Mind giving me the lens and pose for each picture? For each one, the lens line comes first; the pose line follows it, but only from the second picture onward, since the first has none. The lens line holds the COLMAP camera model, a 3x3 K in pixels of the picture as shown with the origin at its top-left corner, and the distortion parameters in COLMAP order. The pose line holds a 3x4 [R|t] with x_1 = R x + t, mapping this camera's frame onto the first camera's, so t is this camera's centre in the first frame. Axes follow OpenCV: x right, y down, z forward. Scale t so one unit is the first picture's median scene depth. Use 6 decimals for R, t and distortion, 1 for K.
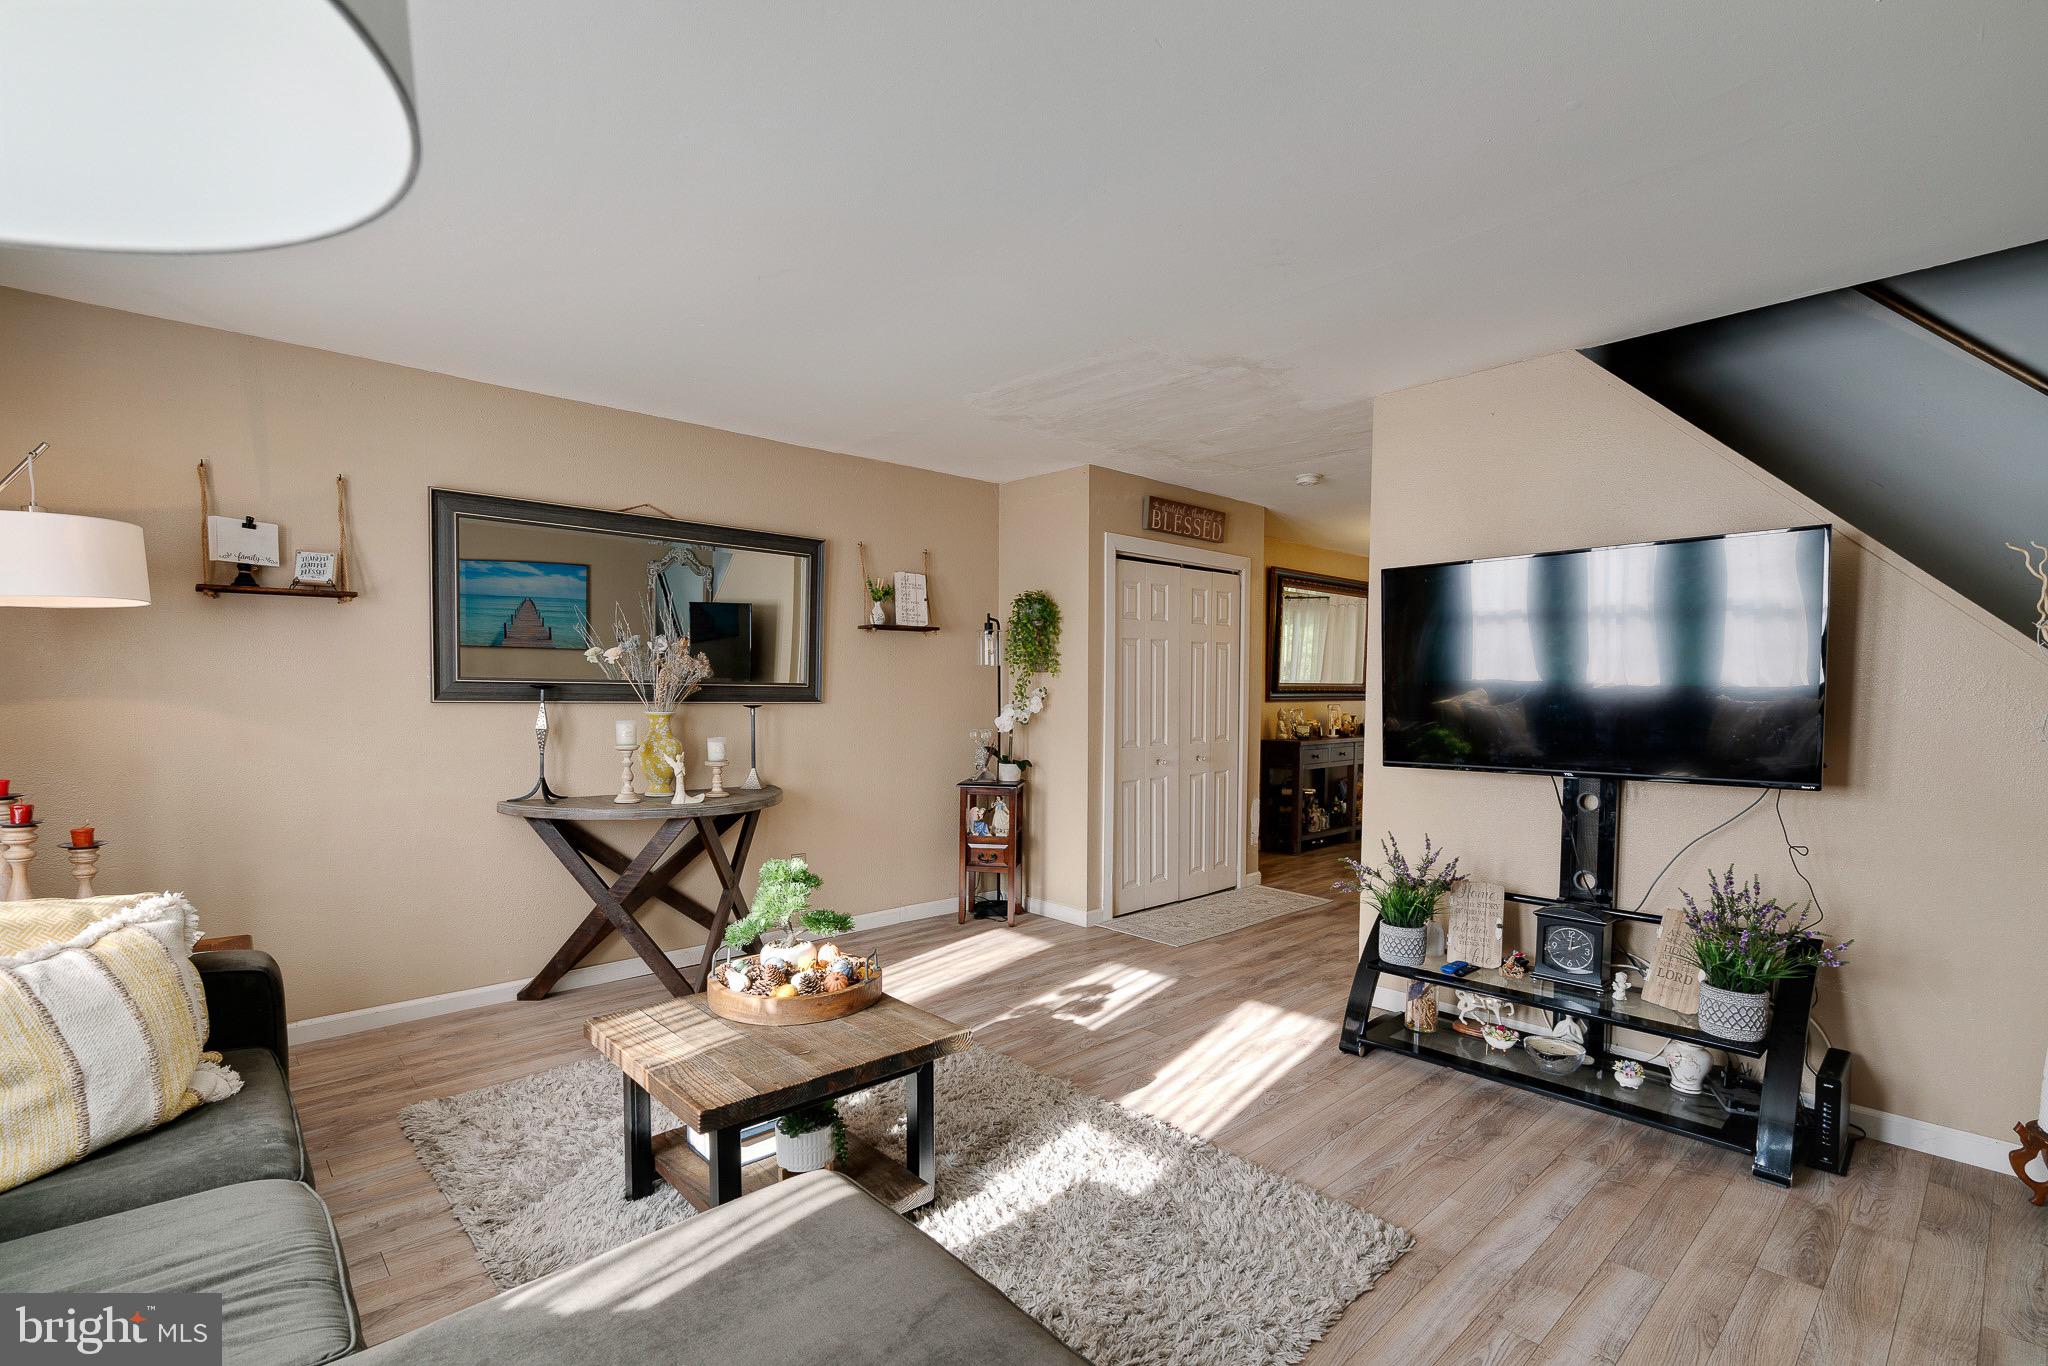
lens RADIAL K [[932.2, 0, 1036.1], [0, 932.2, 741.9], [0, 0, 1]] dist [-0.004053, 0.002498]
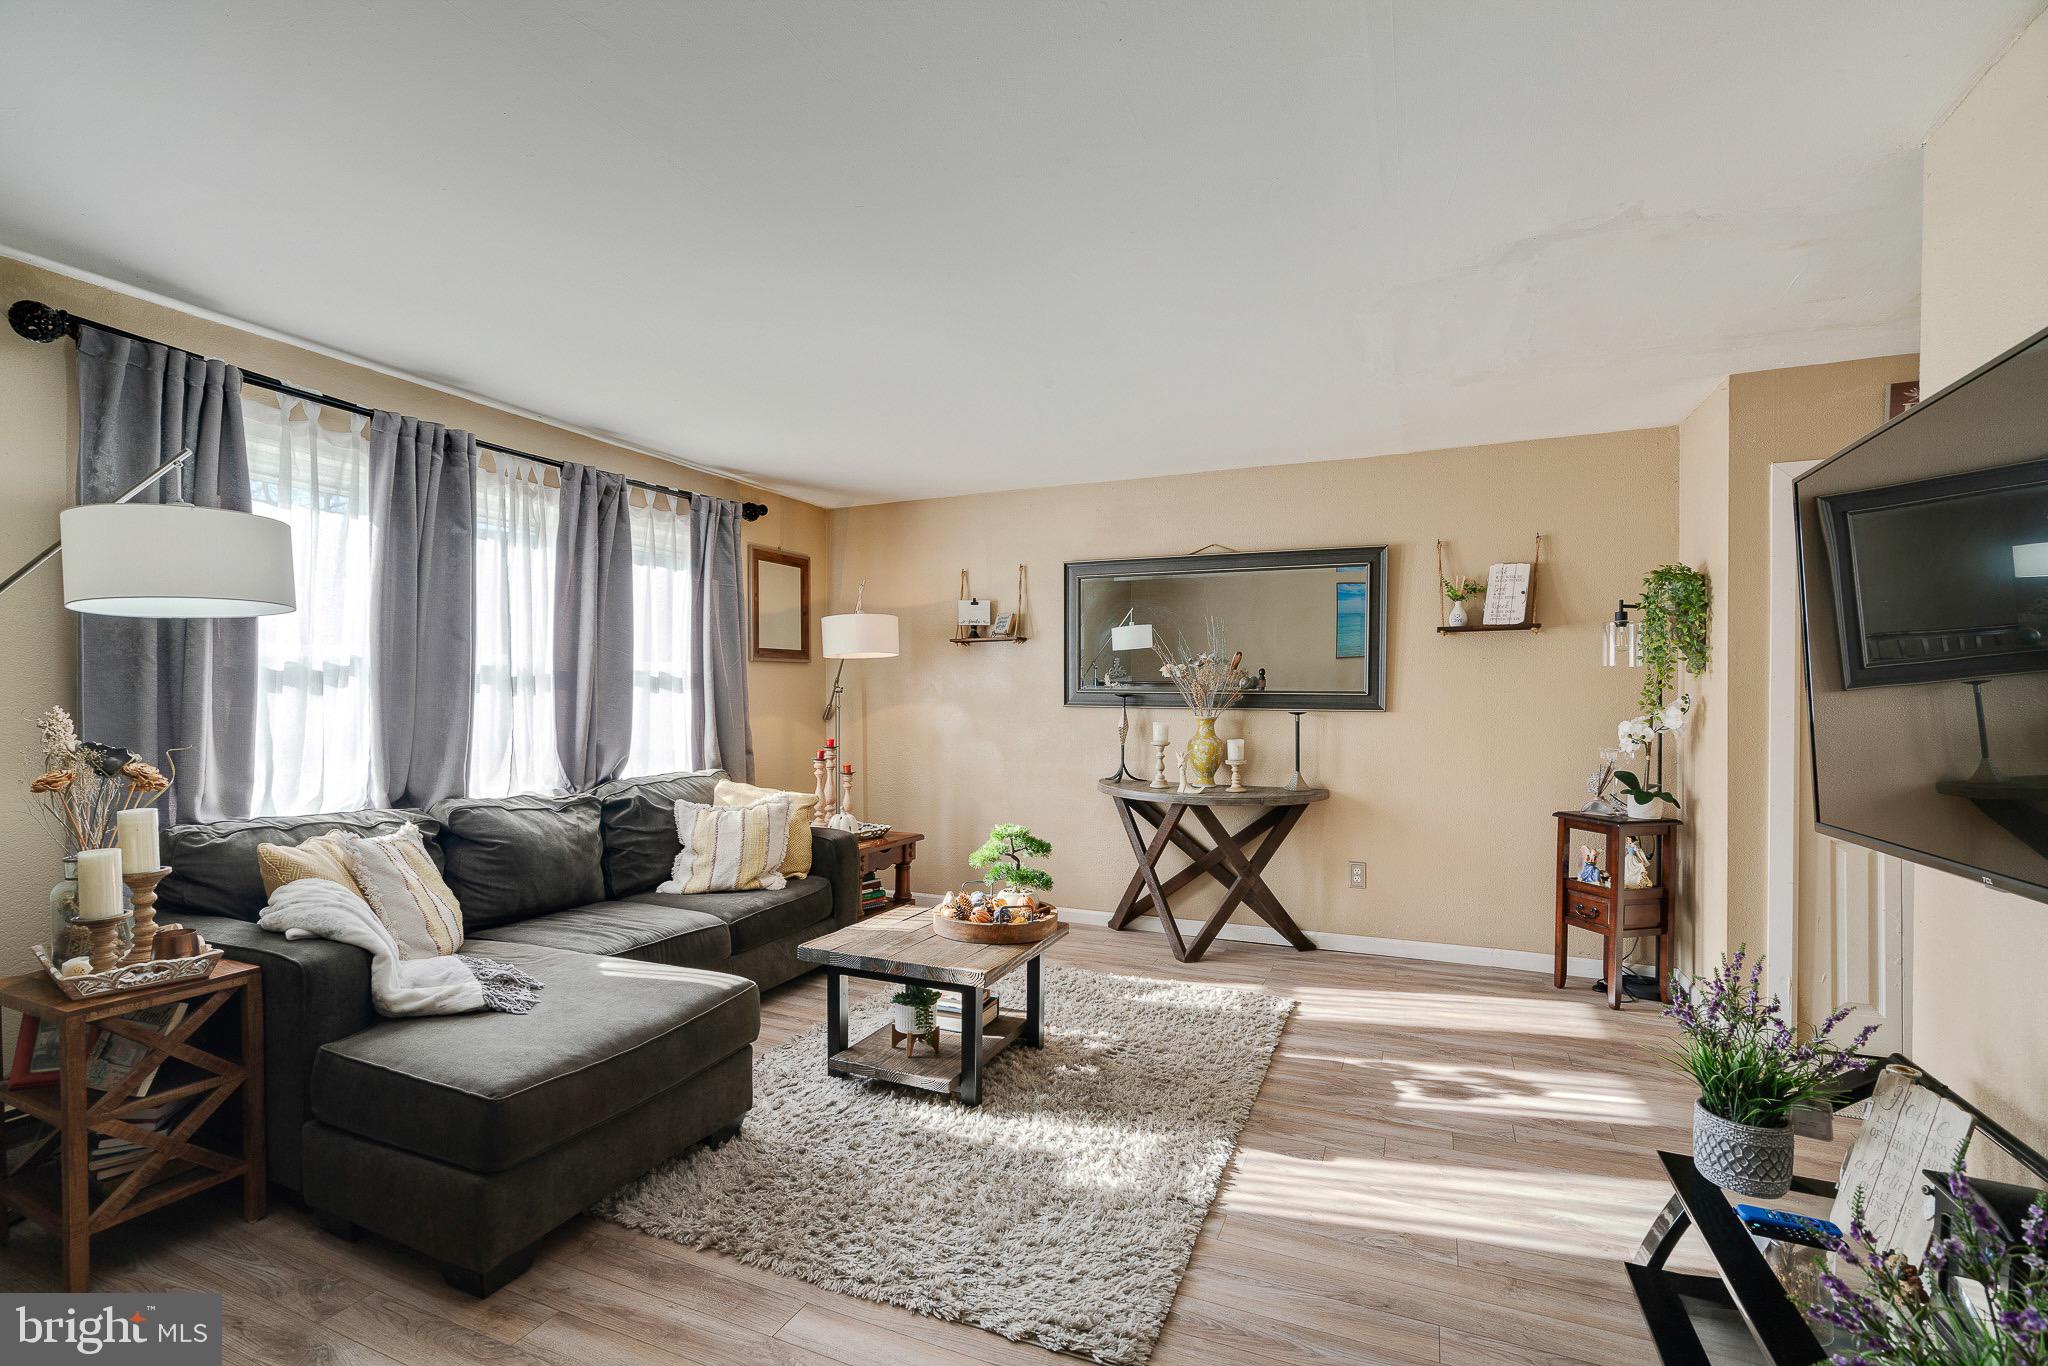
lens RADIAL K [[932.2, 0, 1013.4], [0, 932.2, 710.3], [0, 0, 1]] dist [-0.004053, 0.002498]
pose [[0.394044, 0.009099, -0.919046, 0.642118], [-0.052174, 0.998560, -0.012484, -0.013249], [0.917609, 0.052869, 0.393951, 0.321817]]
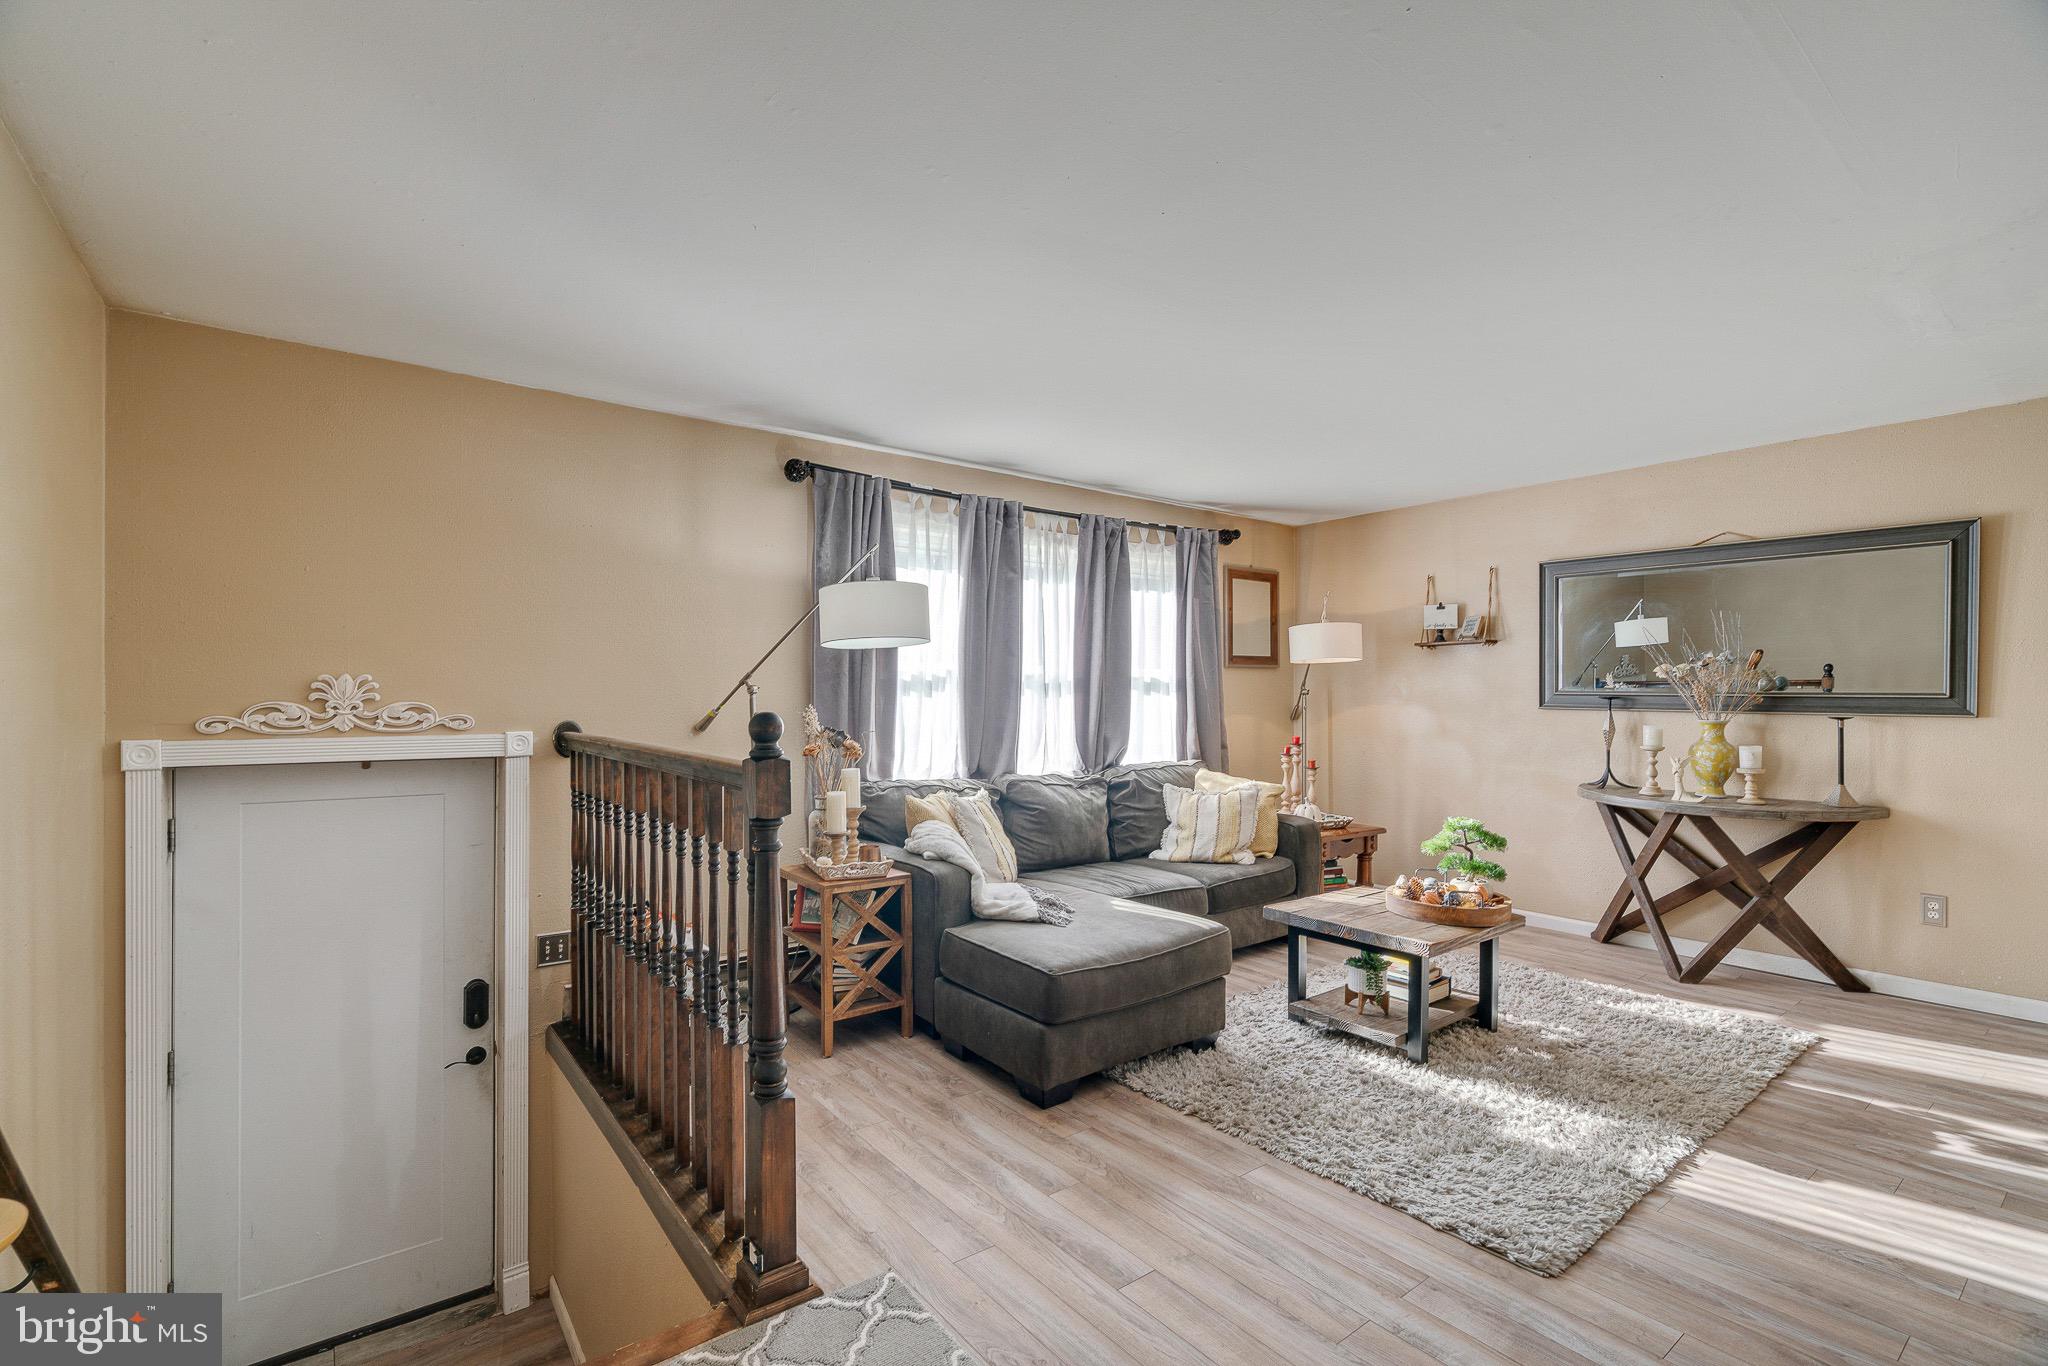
lens RADIAL K [[932.2, 0, 1017.1], [0, 932.2, 699.0], [0, 0, 1]] dist [-0.004053, 0.002498]
pose [[-0.088799, -0.003439, -0.996044, 0.815305], [-0.058953, 0.998259, 0.001809, -0.011694], [0.994303, 0.058881, -0.088847, 0.298450]]
